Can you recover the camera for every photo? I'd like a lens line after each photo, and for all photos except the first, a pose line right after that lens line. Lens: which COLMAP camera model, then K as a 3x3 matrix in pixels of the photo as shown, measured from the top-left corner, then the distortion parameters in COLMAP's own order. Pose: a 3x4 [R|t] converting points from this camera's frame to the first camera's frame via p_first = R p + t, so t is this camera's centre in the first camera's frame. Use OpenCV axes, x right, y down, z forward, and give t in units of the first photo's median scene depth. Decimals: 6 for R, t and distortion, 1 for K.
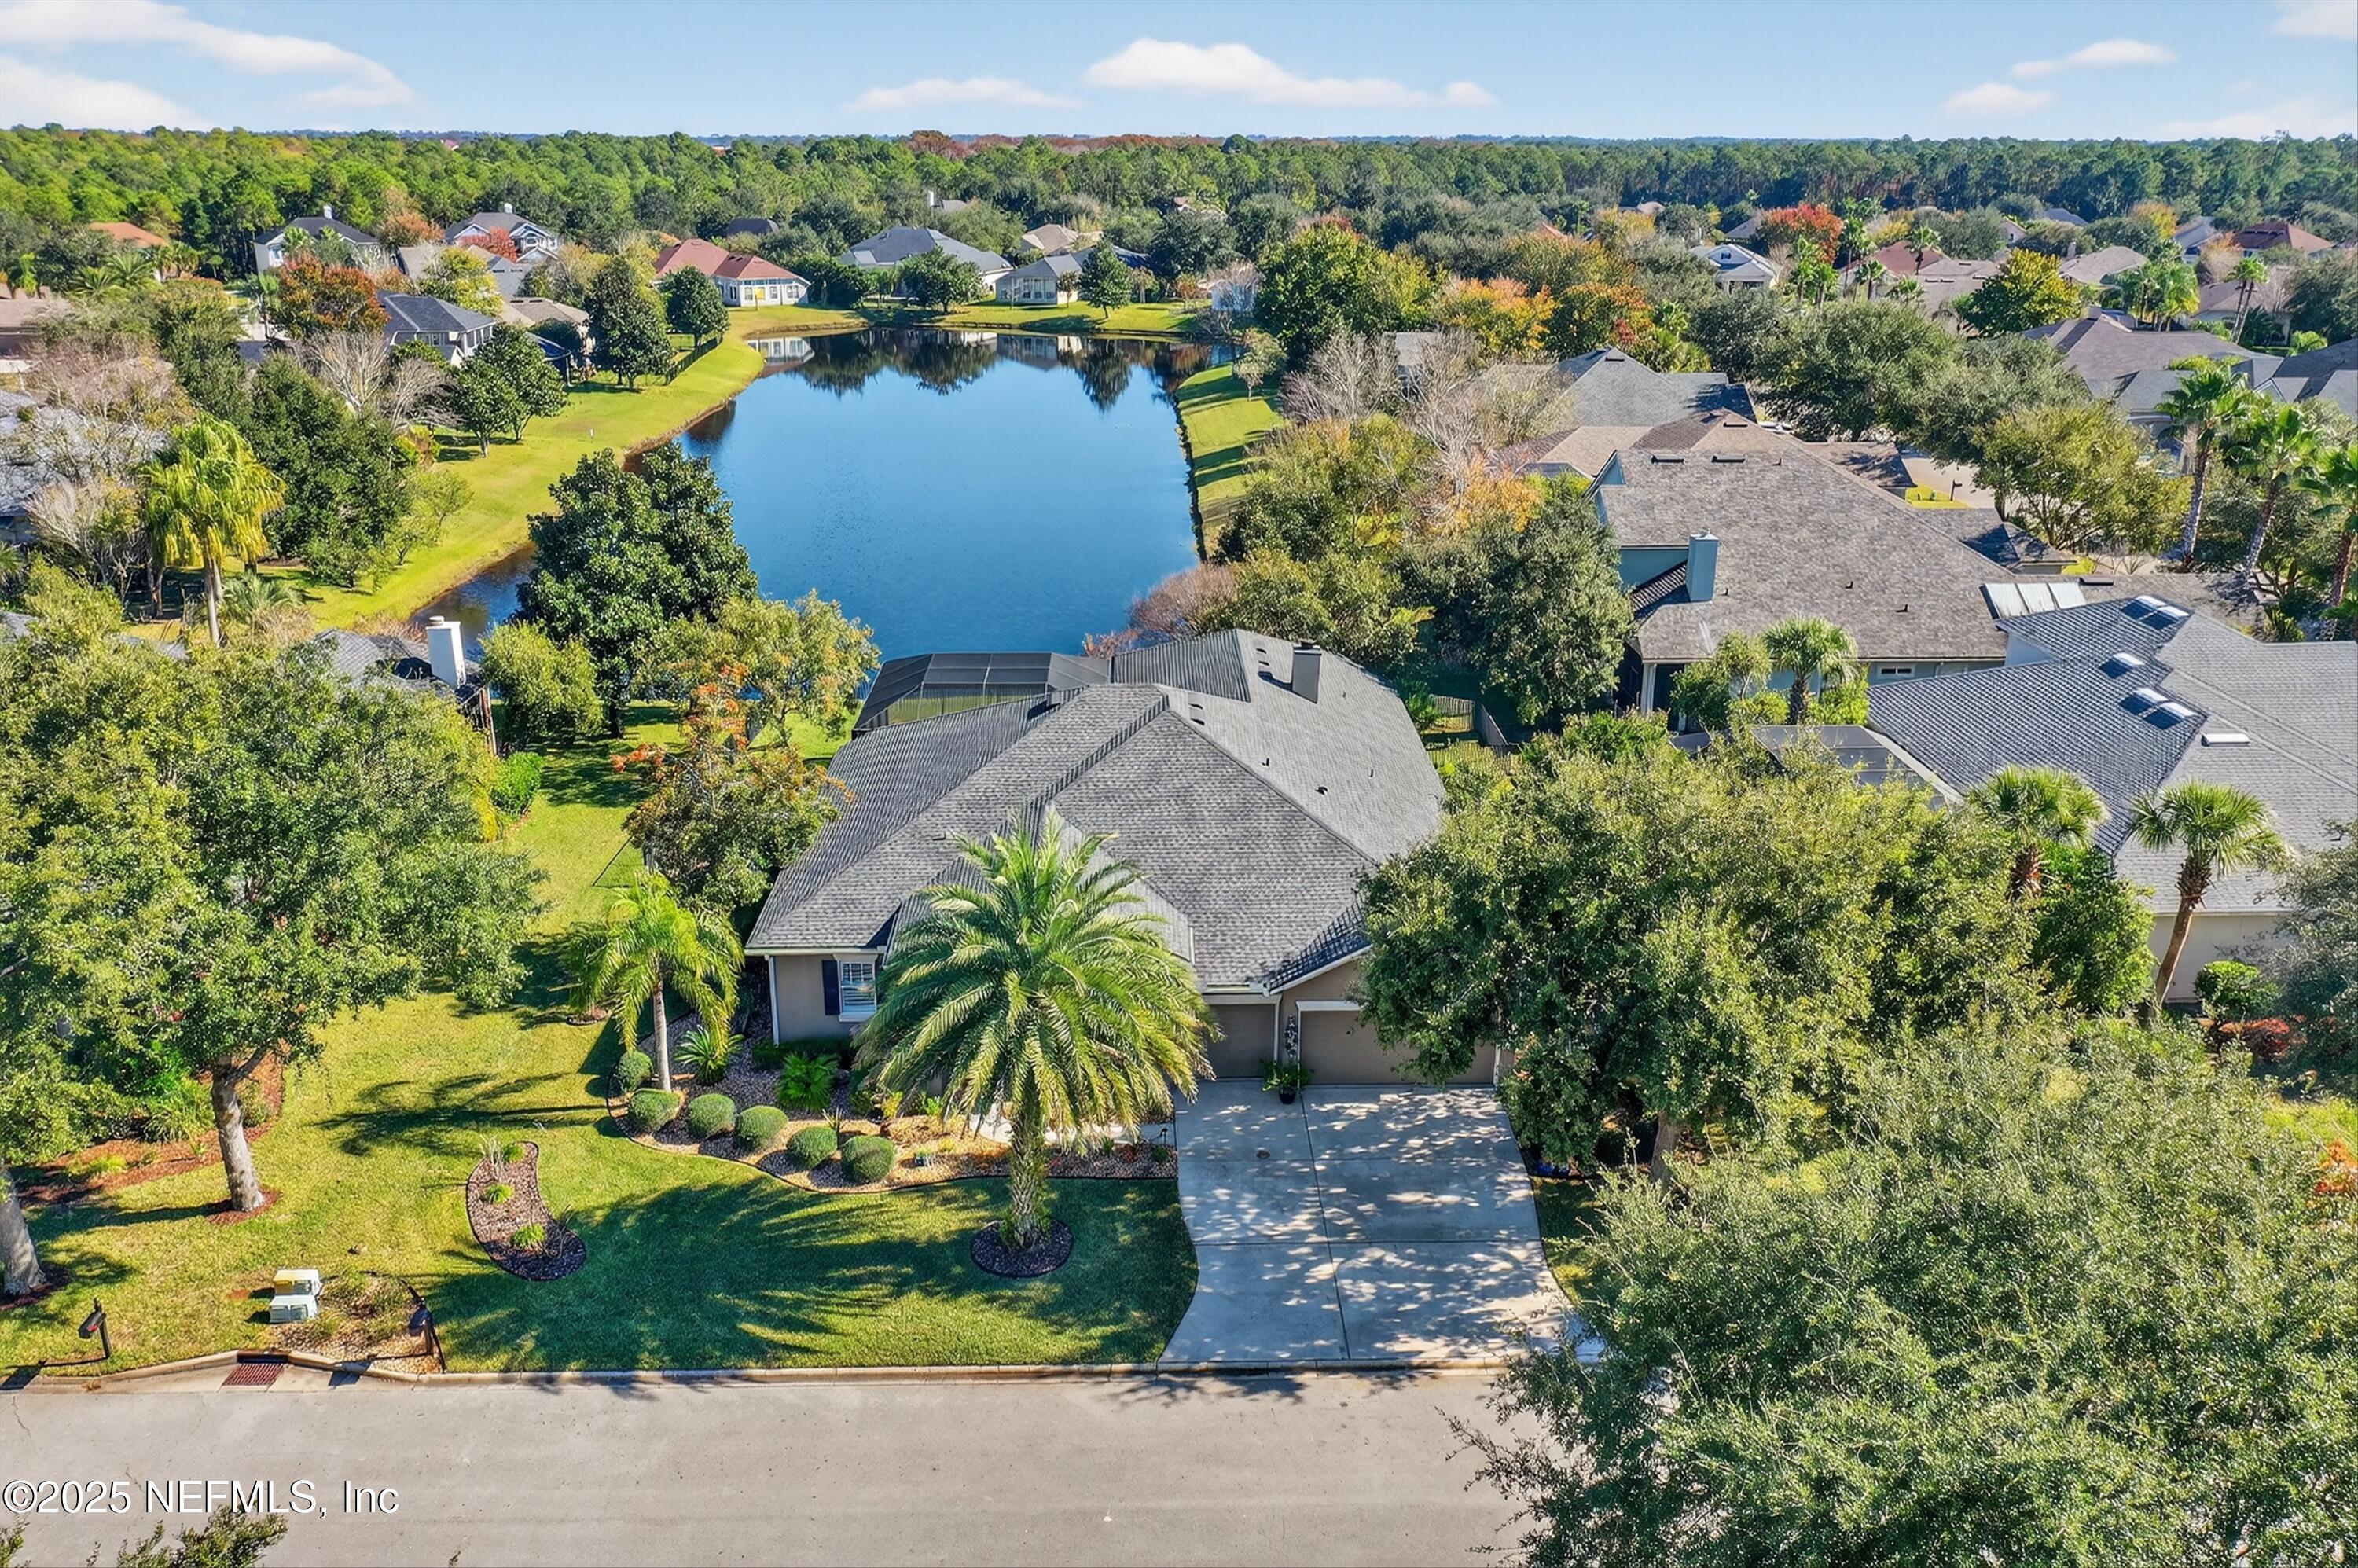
lens RADIAL K [[1847.1, 0, 1180.6], [0, 1847.1, 787.5], [0, 0, 1]] dist [-0.001644, 0.005080]
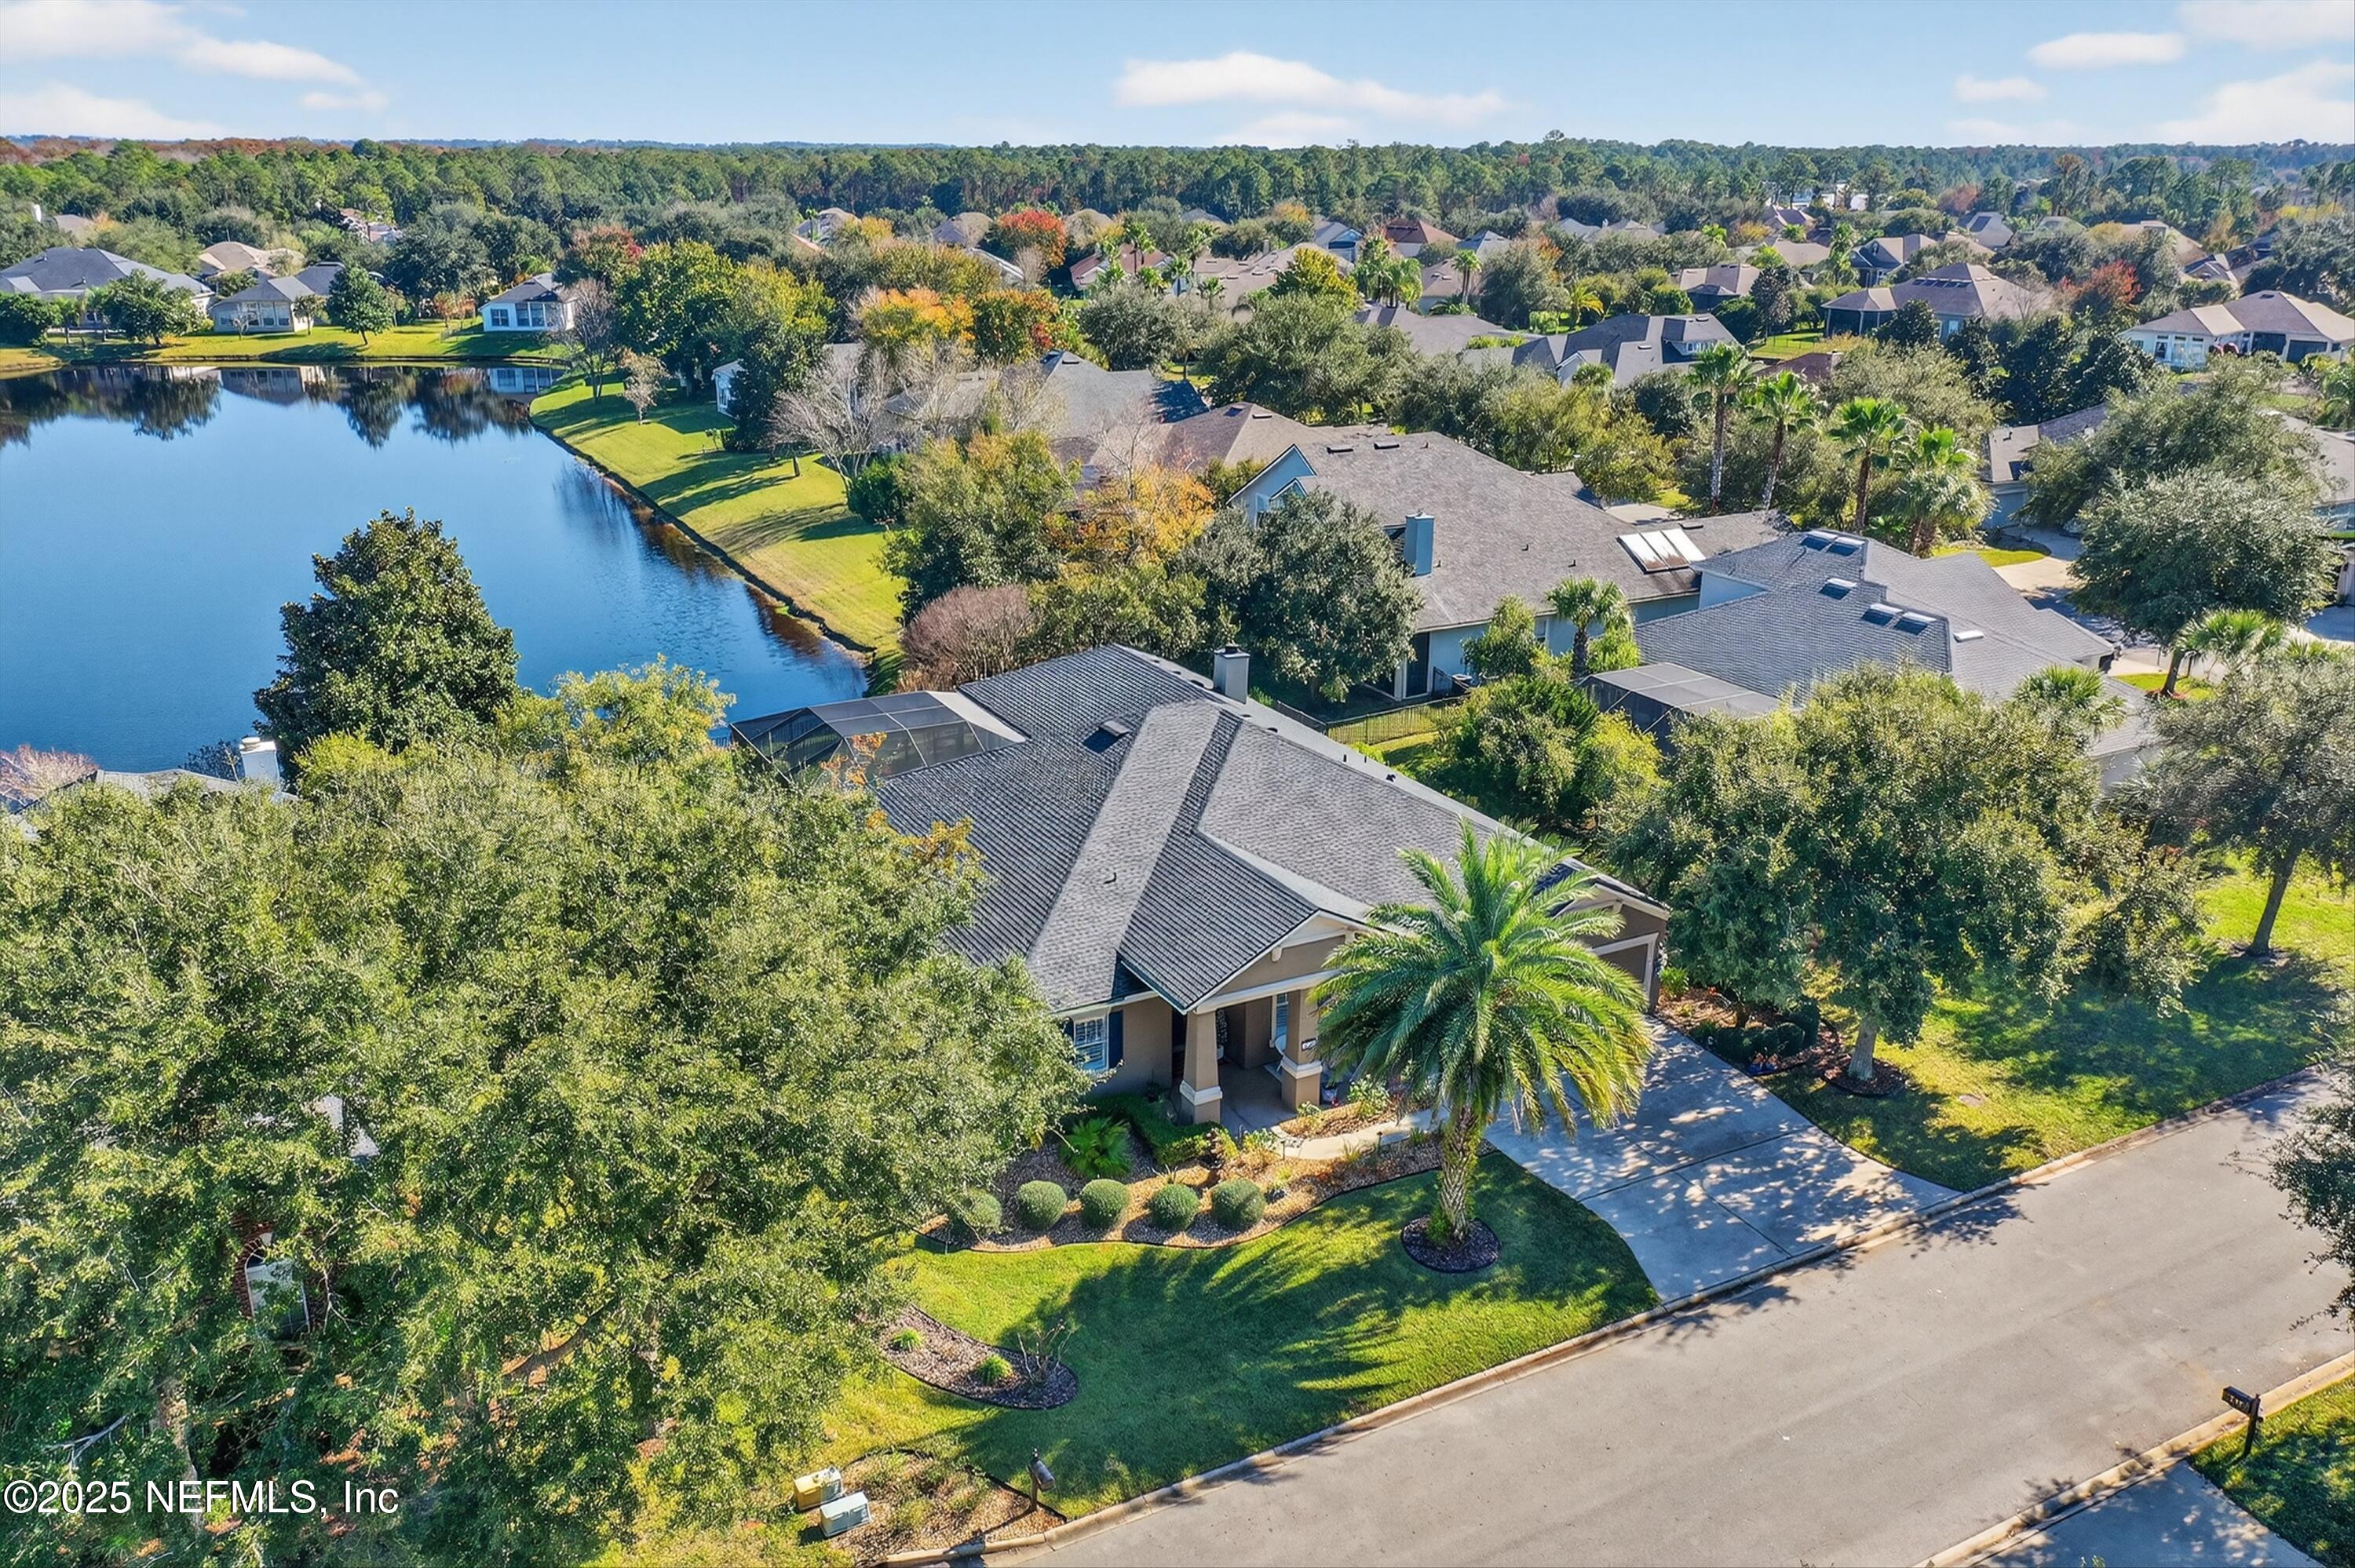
lens RADIAL K [[1844.6, 0, 1179.8], [0, 1844.6, 780.1], [0, 0, 1]] dist [-0.001644, 0.005080]
pose [[0.892269, -0.144834, 0.427643, -0.101578], [0.147126, 0.988725, 0.027885, -0.009309], [-0.426860, 0.038037, 0.903517, 0.020601]]
